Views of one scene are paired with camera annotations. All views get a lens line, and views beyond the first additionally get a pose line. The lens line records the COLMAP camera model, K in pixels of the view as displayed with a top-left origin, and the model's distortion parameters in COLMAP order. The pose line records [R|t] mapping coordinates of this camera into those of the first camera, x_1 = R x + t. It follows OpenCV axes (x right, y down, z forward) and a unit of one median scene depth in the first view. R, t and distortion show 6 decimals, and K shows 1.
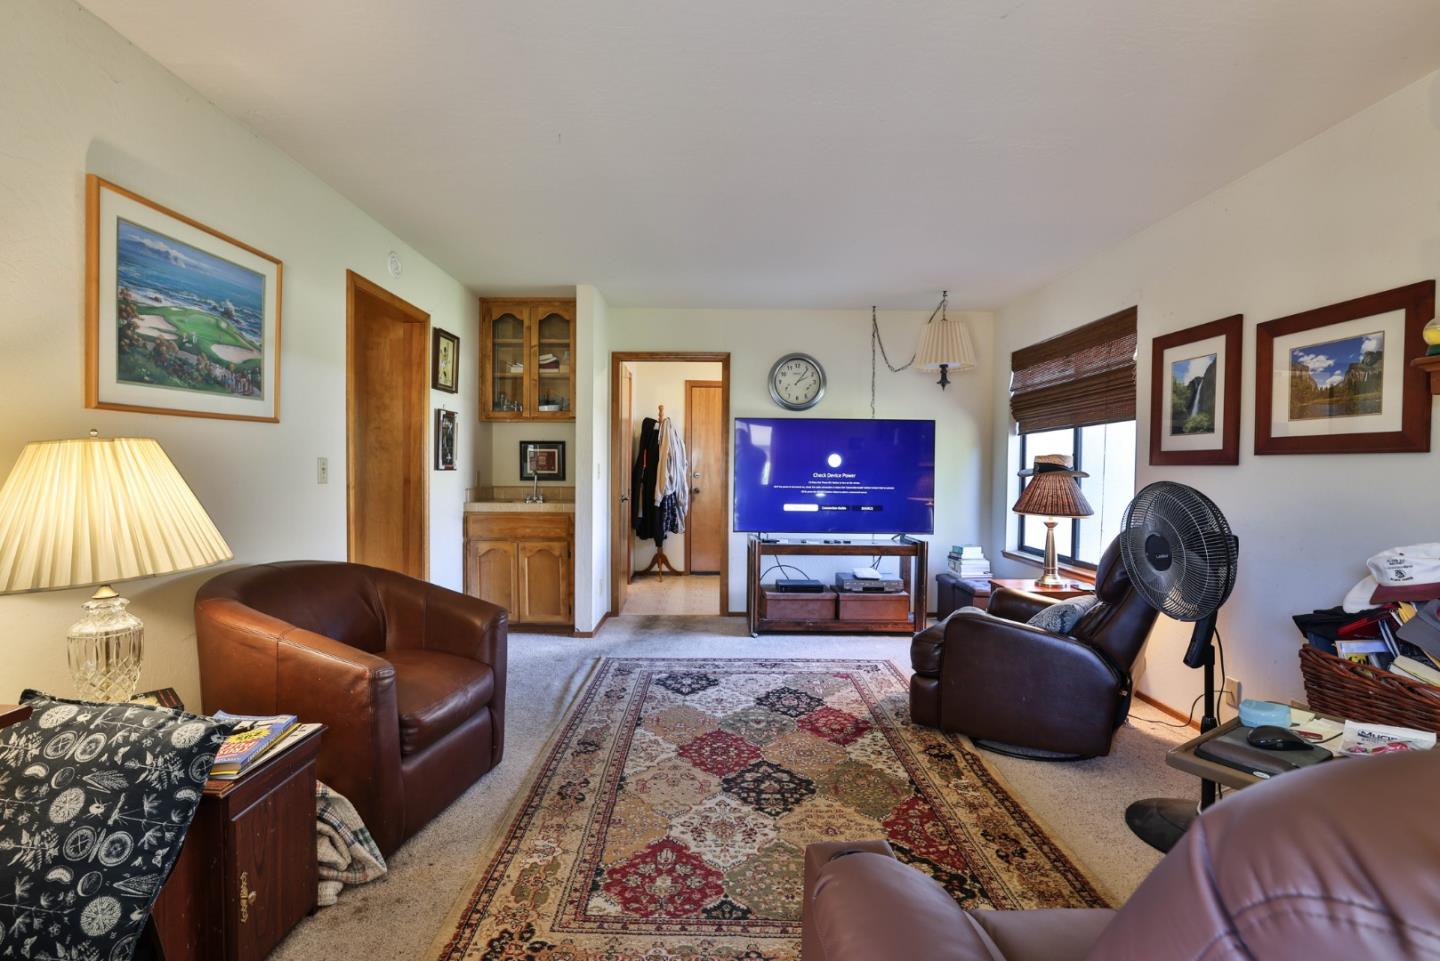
lens RADIAL K [[659.2, 0, 718.8], [0, 659.2, 480.8], [0, 0, 1]] dist [-0.038802, 0.010454]
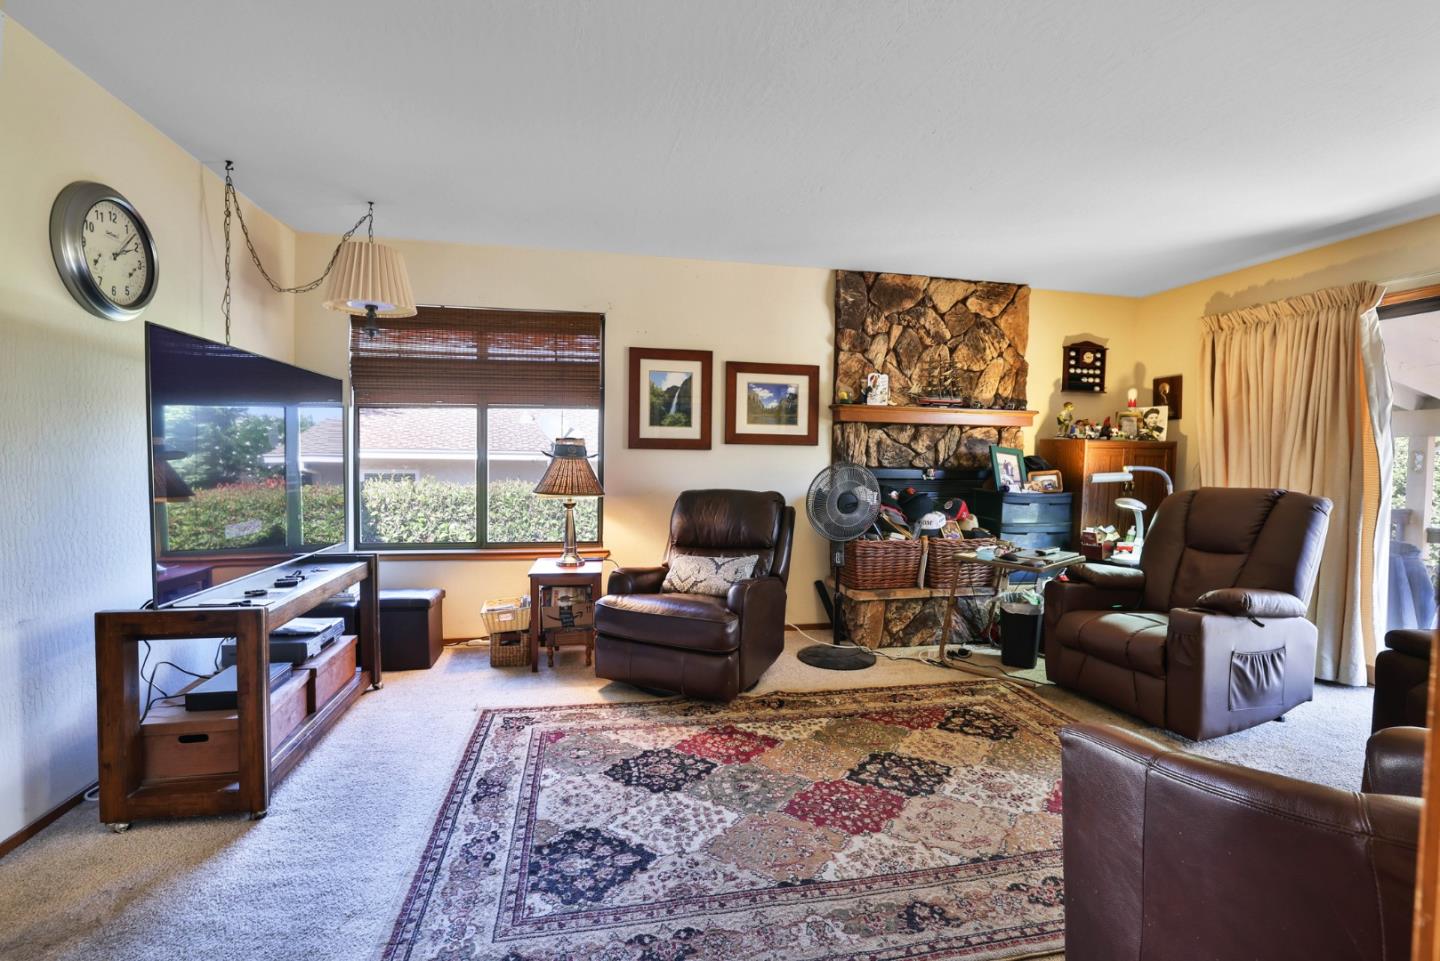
lens RADIAL K [[659.2, 0, 716.9], [0, 659.2, 475.0], [0, 0, 1]] dist [-0.038802, 0.010454]
pose [[-0.199254, -0.036198, 0.979279, -0.659719], [0.006089, 0.999253, 0.038175, -0.021644], [-0.979929, 0.013569, -0.198884, 1.168984]]
